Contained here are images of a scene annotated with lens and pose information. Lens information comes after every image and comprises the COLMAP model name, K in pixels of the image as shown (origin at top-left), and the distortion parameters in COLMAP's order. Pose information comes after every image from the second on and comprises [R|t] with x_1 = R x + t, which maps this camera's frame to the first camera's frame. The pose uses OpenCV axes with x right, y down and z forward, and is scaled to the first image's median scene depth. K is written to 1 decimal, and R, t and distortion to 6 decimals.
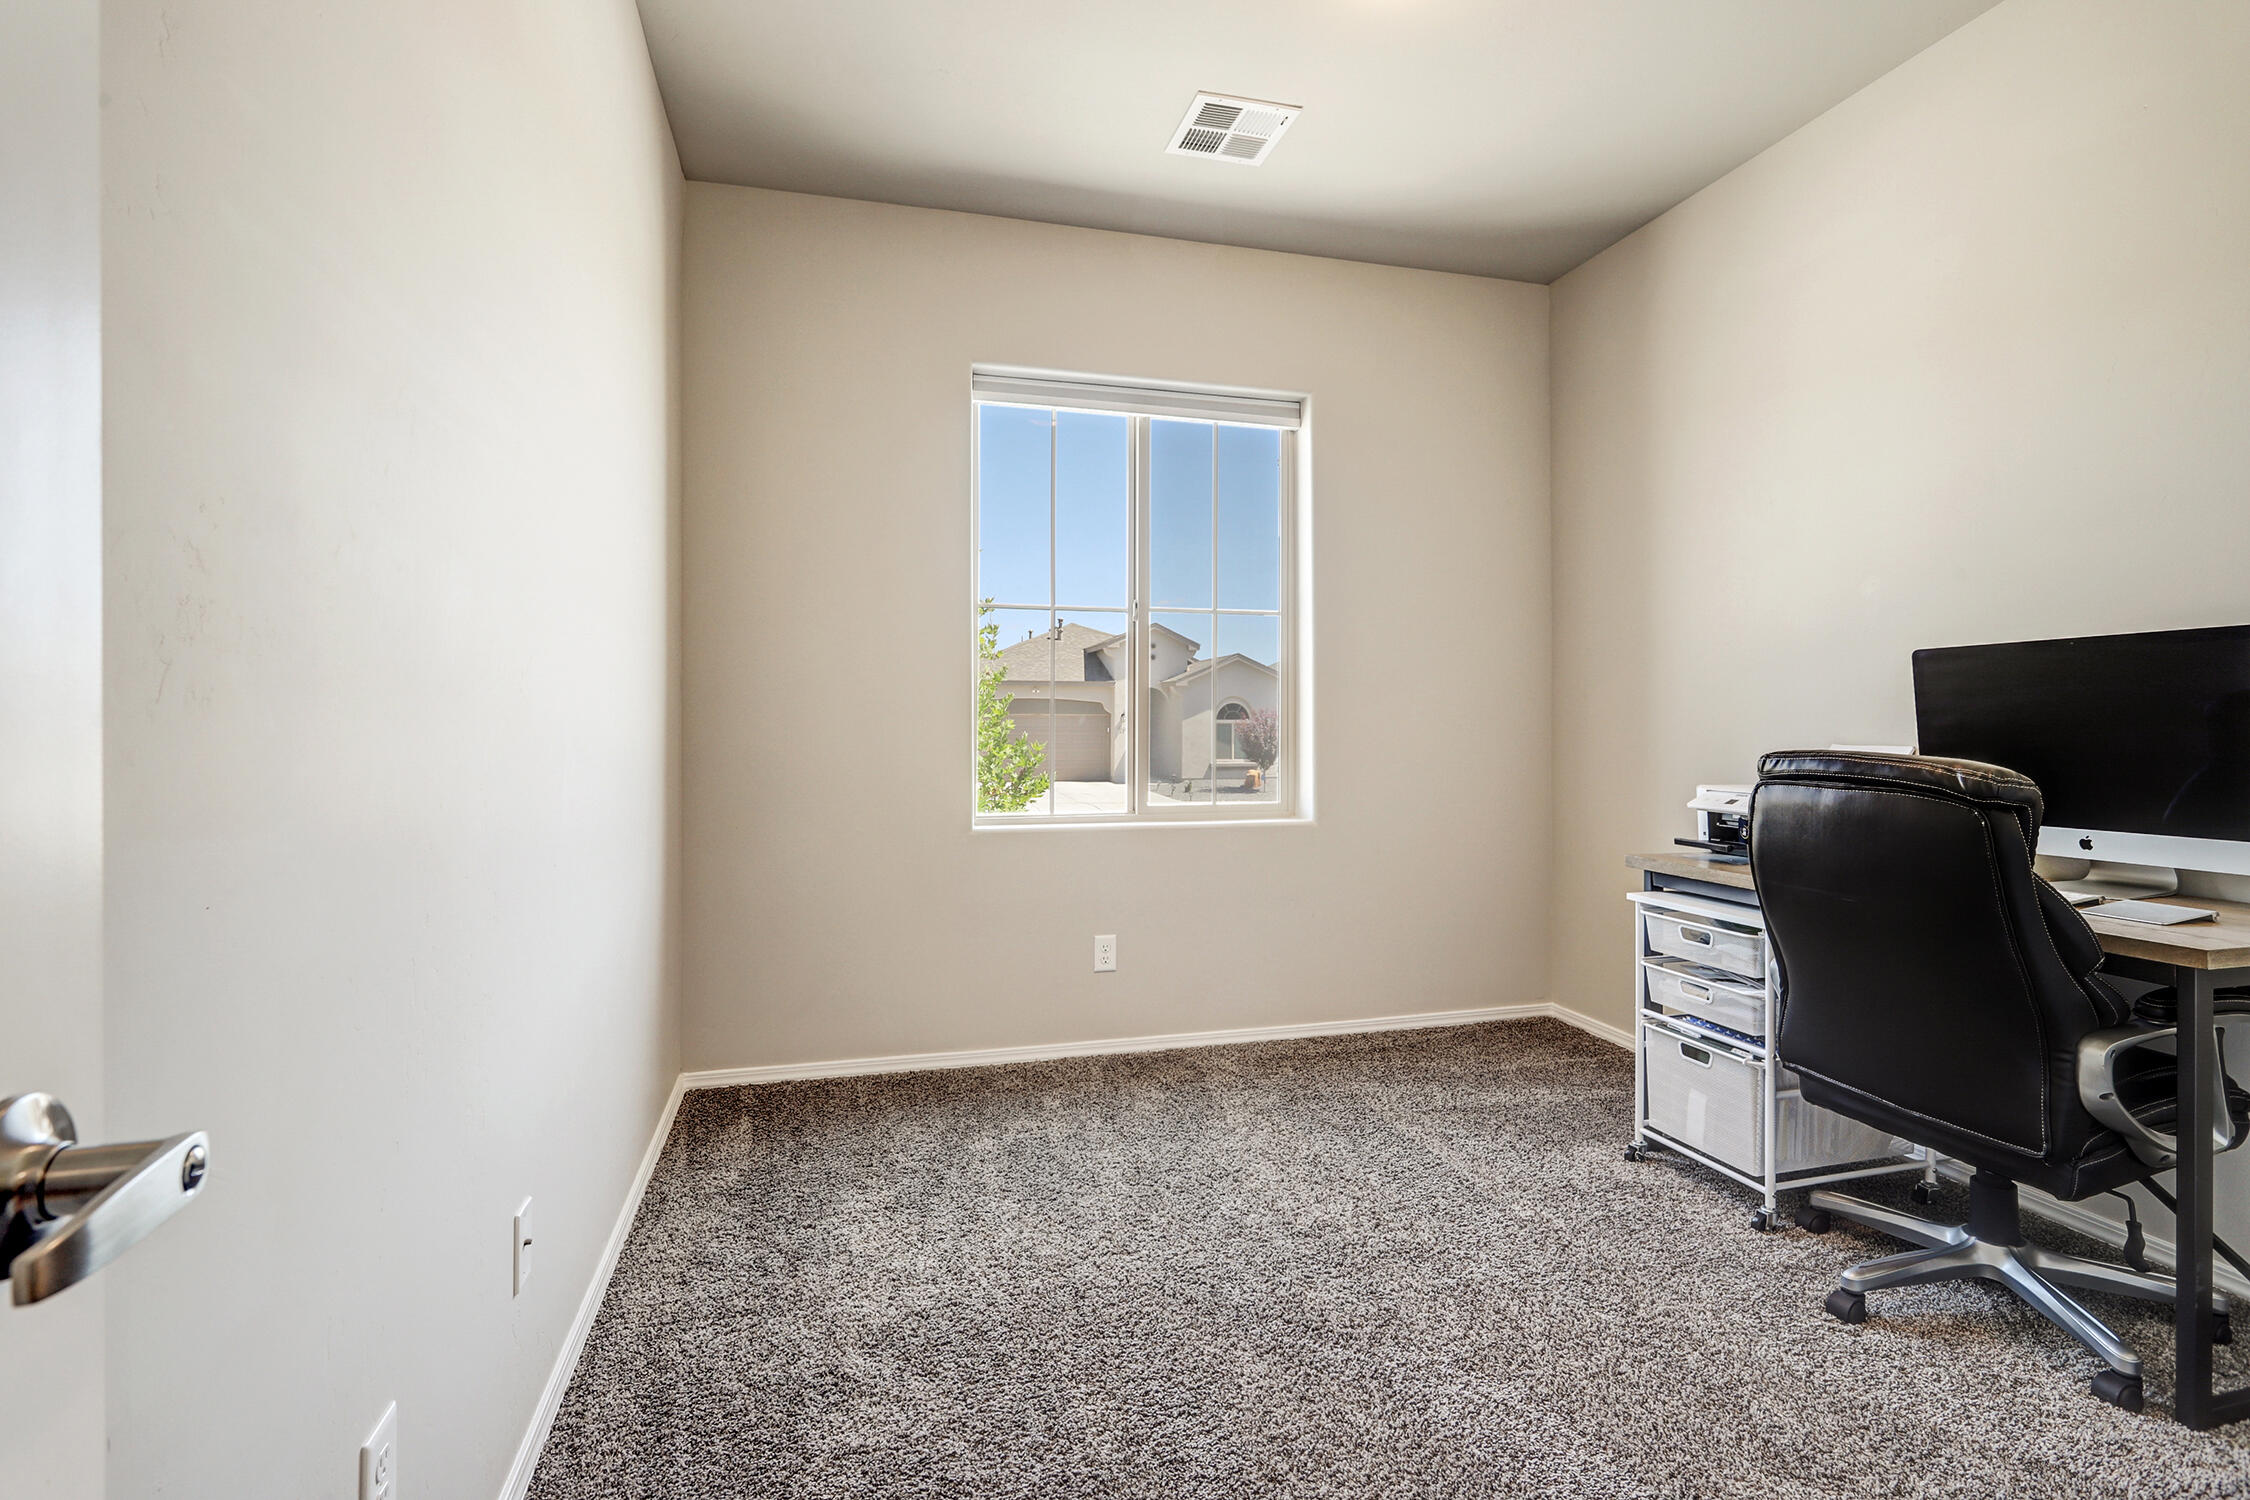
lens RADIAL K [[1063.4, 0, 1125.0], [0, 1063.4, 750.0], [0, 0, 1]] dist [0.008566, -0.000156]
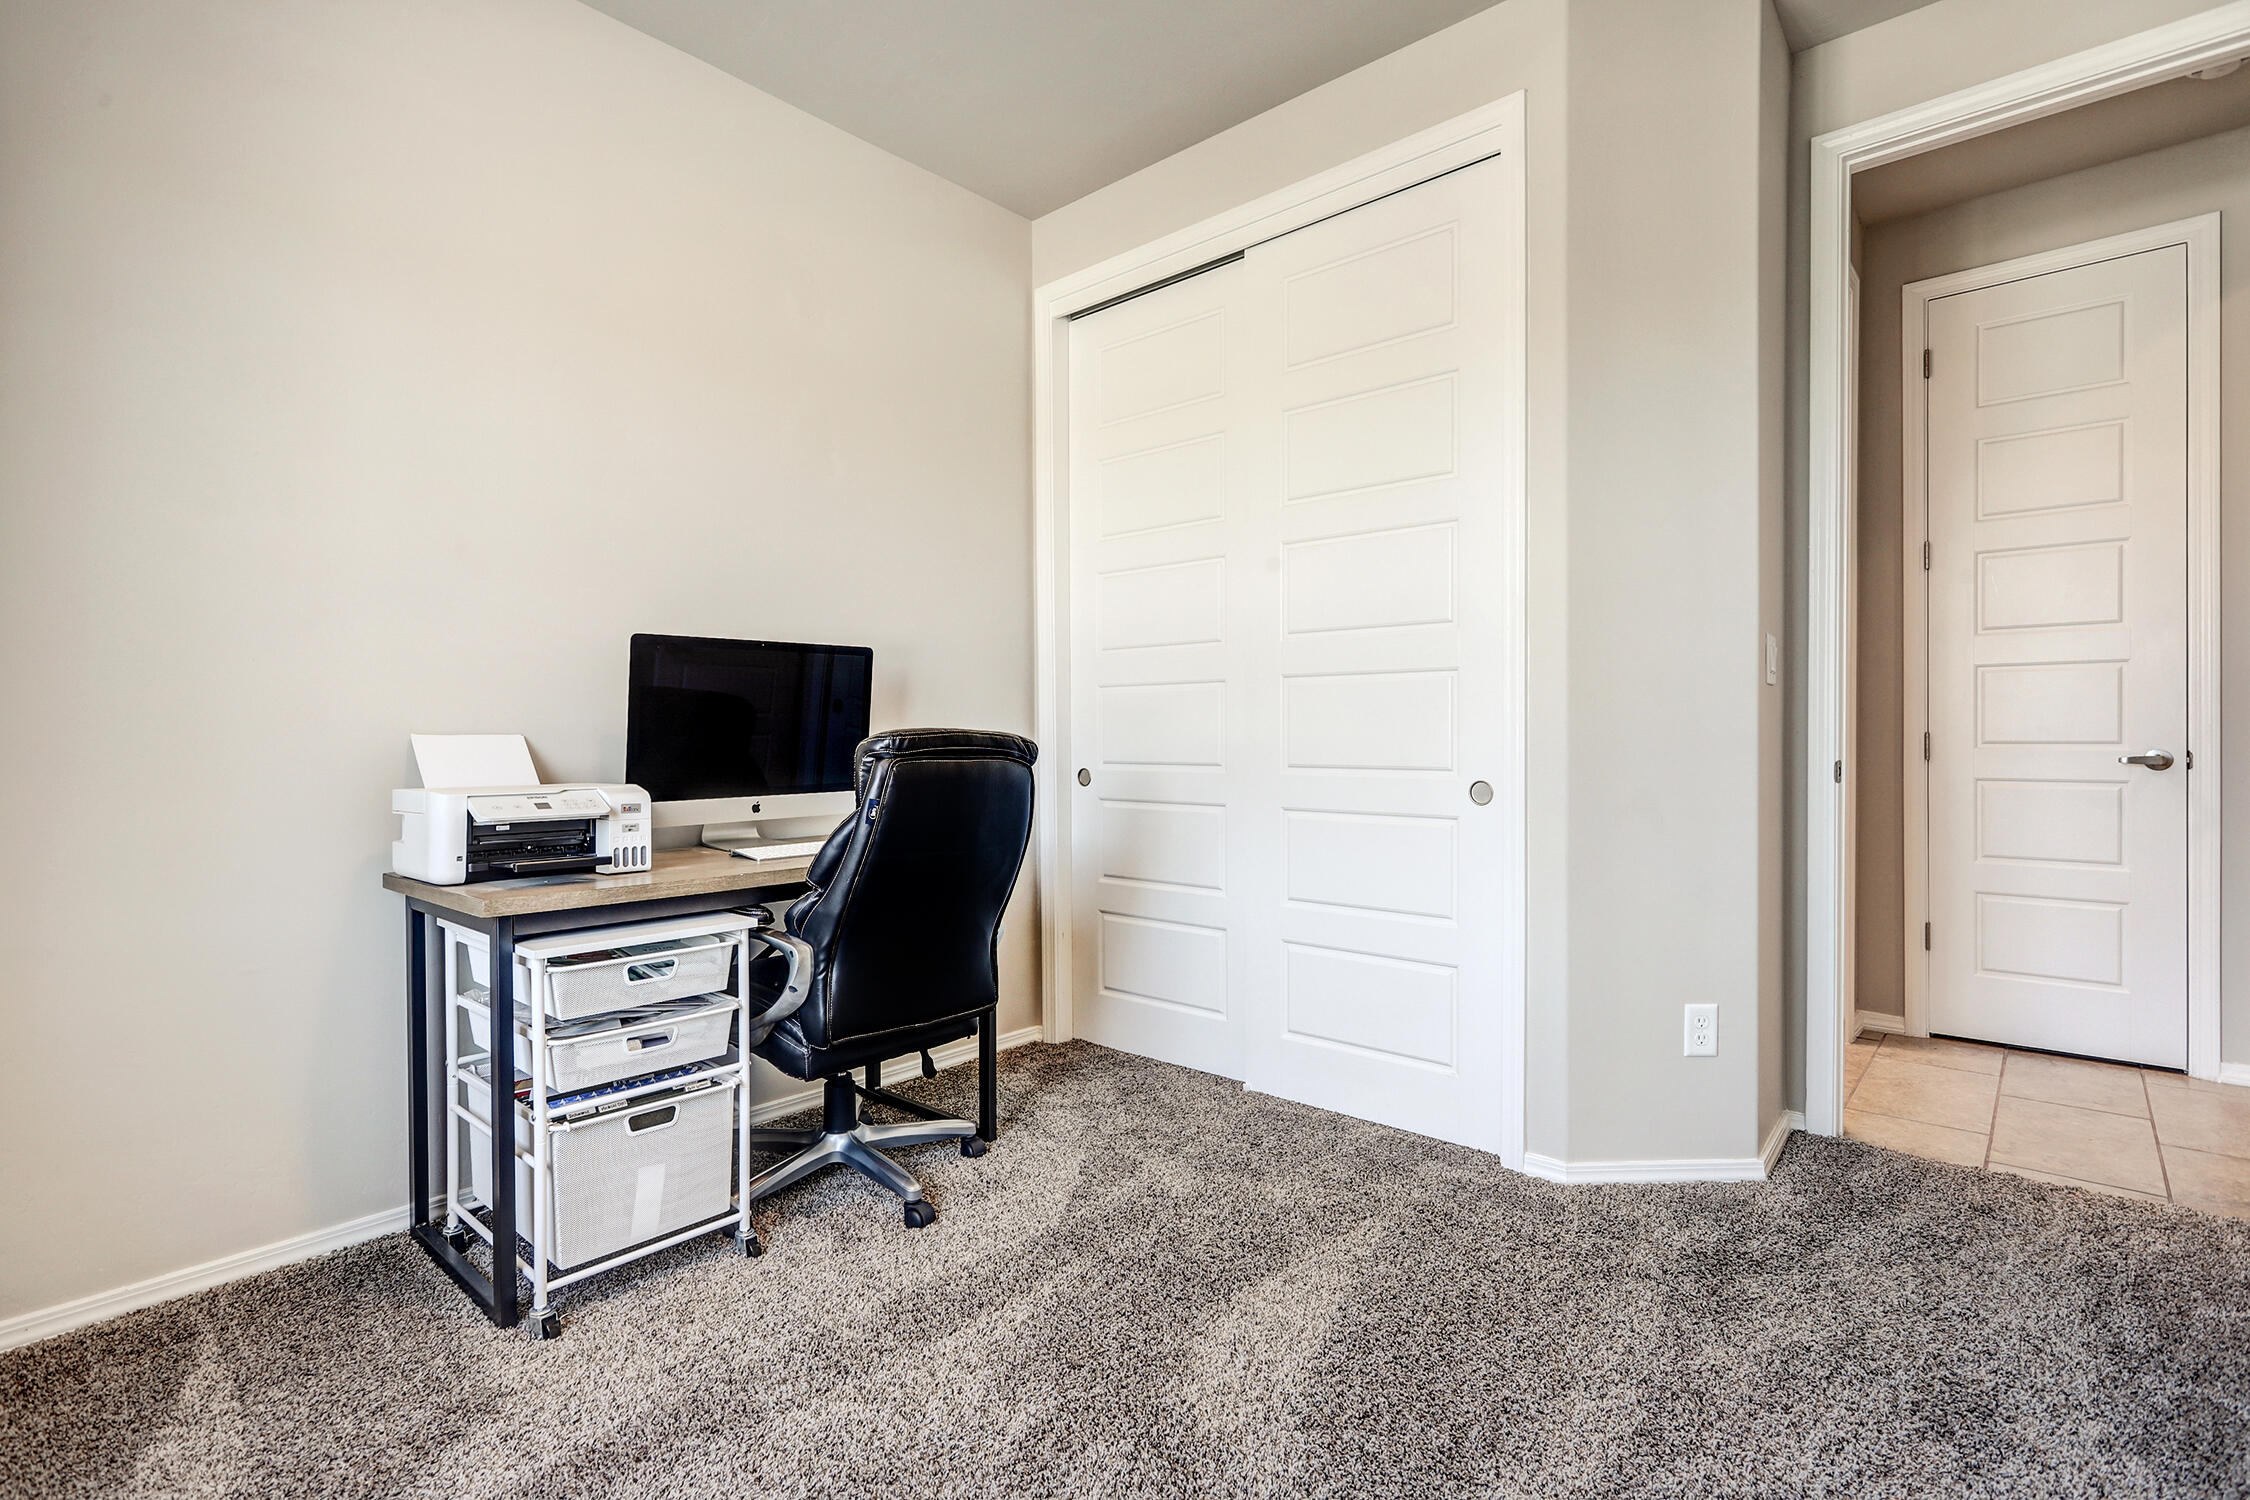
lens RADIAL K [[1063.4, 0, 1125.0], [0, 1063.4, 750.0], [0, 0, 1]] dist [0.008566, -0.000156]
pose [[-0.553612, -0.016209, 0.832617, -0.330400], [0.013373, 0.999509, 0.028349, -0.008293], [-0.832667, 0.026829, -0.553123, 1.185644]]
